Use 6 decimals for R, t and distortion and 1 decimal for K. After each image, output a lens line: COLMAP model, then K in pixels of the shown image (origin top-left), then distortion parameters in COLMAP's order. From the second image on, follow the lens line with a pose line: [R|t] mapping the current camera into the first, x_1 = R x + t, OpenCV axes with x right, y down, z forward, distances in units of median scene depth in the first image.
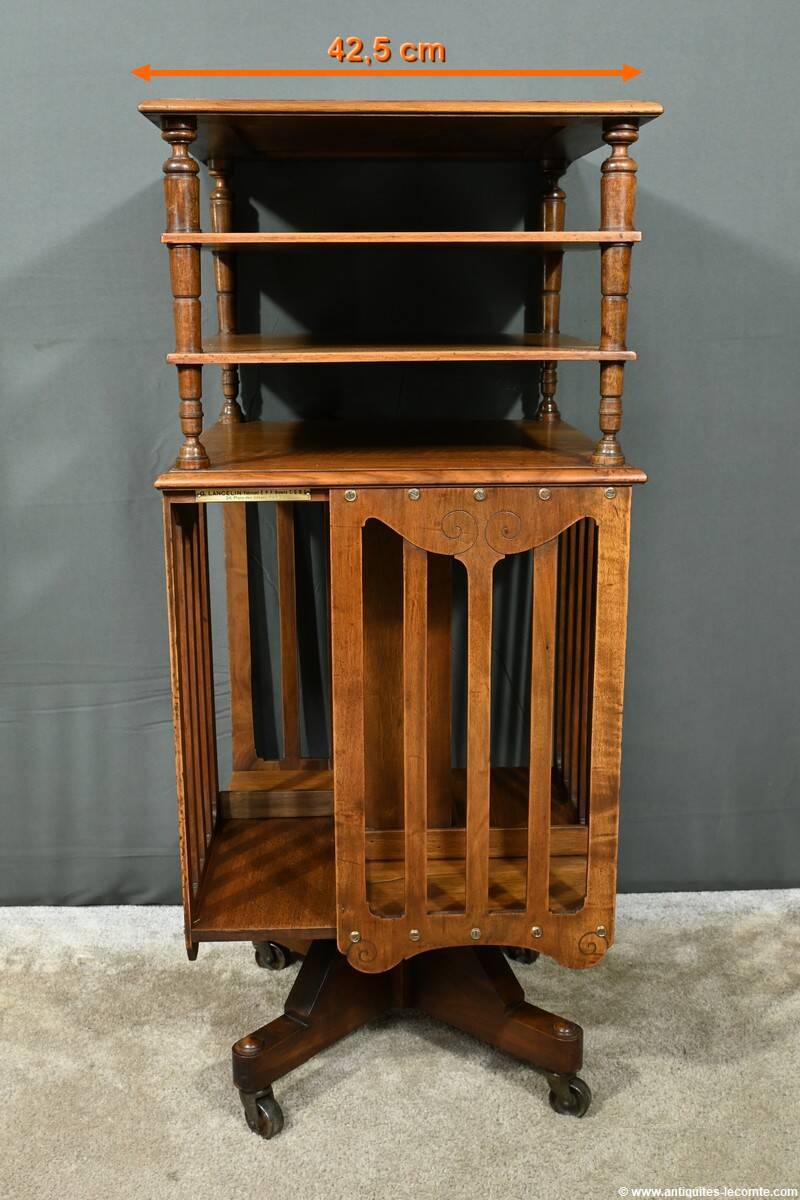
lens RADIAL K [[1289.0, 0, 414.1], [0, 1289.0, 605.9], [0, 0, 1]] dist [-0.000312, -0.012313]
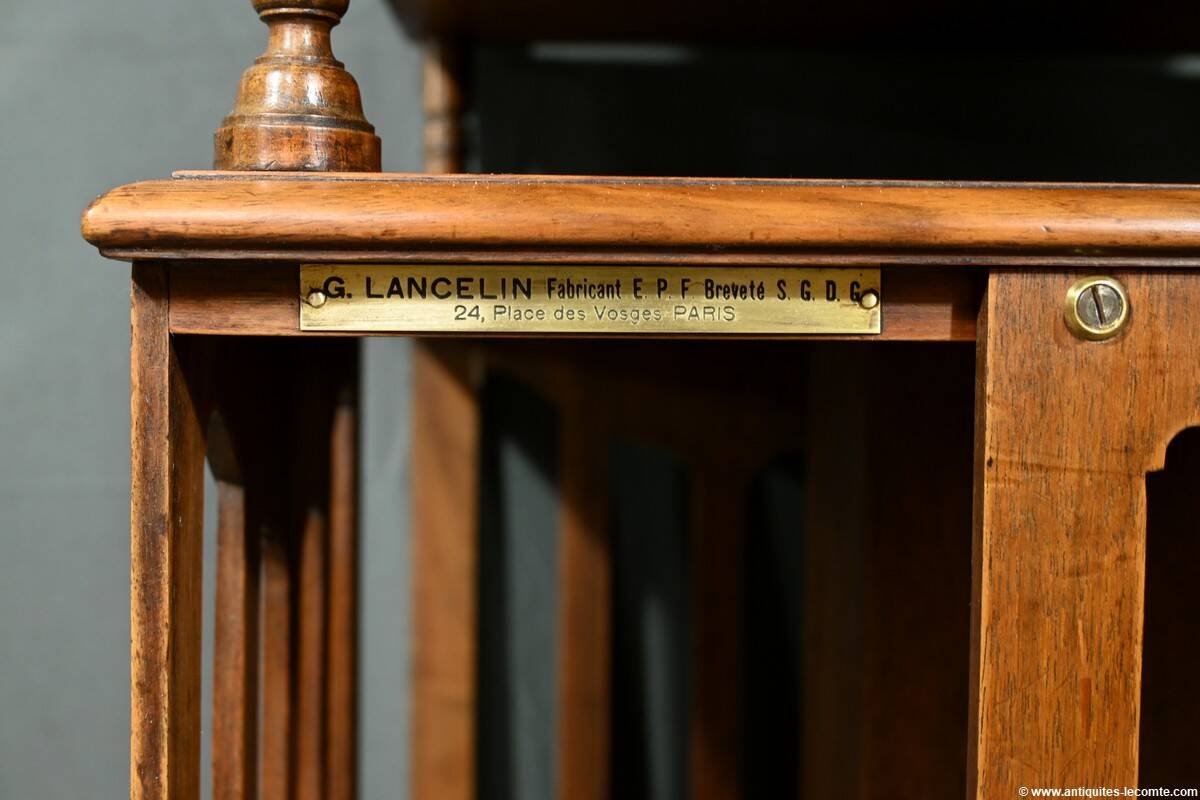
lens RADIAL K [[1626.1, 0, 600.1], [0, 1626.1, 400.0], [0, 0, 1]] dist [0.011282, 0.004512]
pose [[0.999691, 0.015267, -0.019592, -0.118544], [-0.018989, 0.978238, -0.206617, -0.020053], [0.016011, 0.206925, 0.978226, 0.760730]]
